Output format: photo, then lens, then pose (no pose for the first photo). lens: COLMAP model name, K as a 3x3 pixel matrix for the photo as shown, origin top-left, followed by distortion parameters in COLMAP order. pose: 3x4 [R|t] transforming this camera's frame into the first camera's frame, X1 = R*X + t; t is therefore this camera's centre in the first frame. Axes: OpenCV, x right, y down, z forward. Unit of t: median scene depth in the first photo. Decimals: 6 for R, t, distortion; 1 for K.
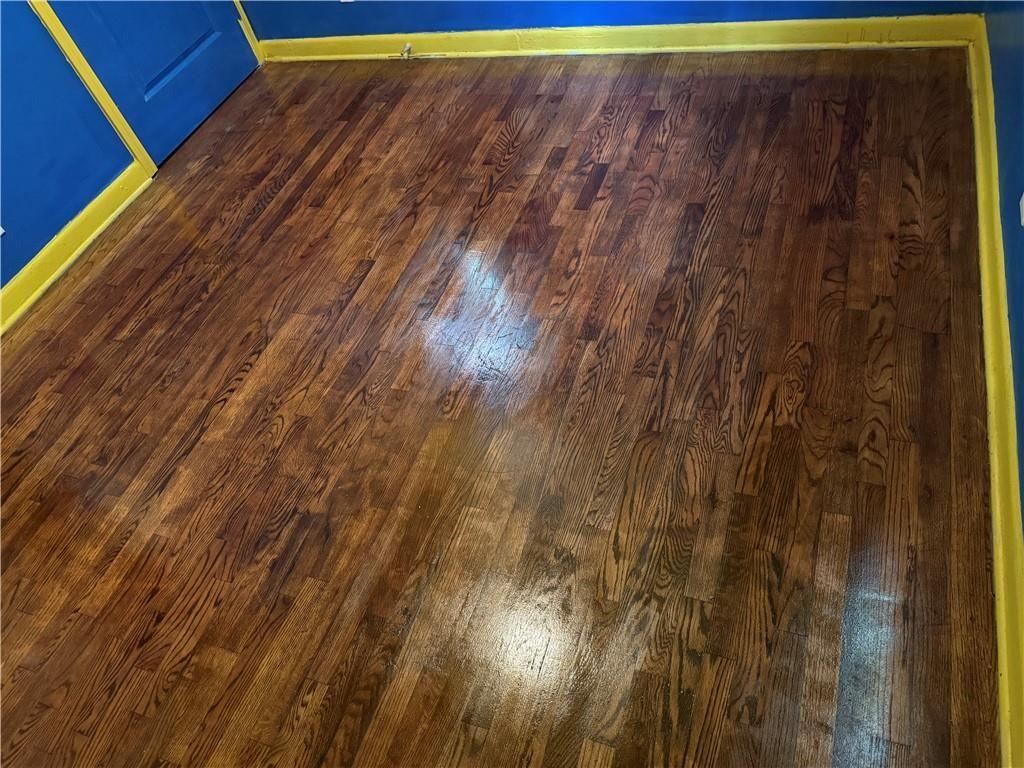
lens RADIAL K [[728.6, 0, 512.0], [0, 728.6, 384.0], [0, 0, 1]] dist [0.072713, -0.096908]
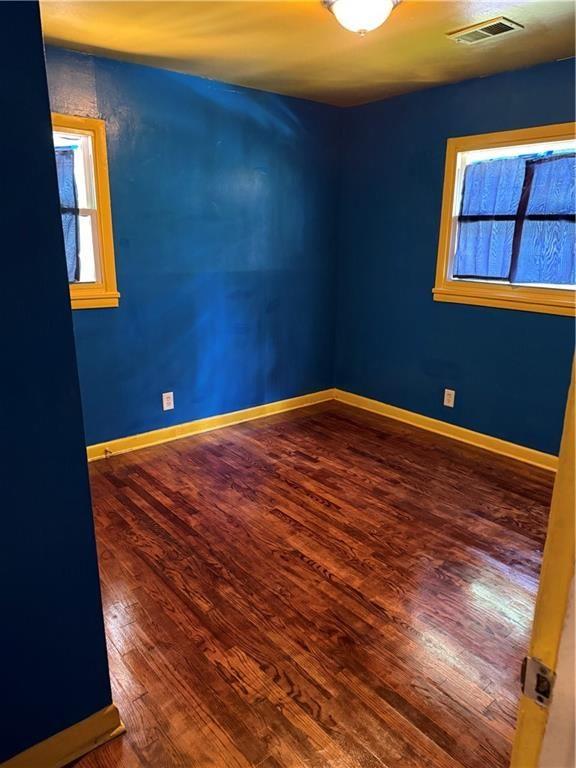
lens RADIAL K [[546.5, 0, 288.0], [0, 546.5, 384.0], [0, 0, 1]] dist [0.072713, -0.096908]
pose [[0.489185, -0.035312, 0.871465, -1.125555], [0.593371, 0.745779, -0.302862, 0.015745], [-0.639225, 0.665257, 0.385777, 0.259016]]
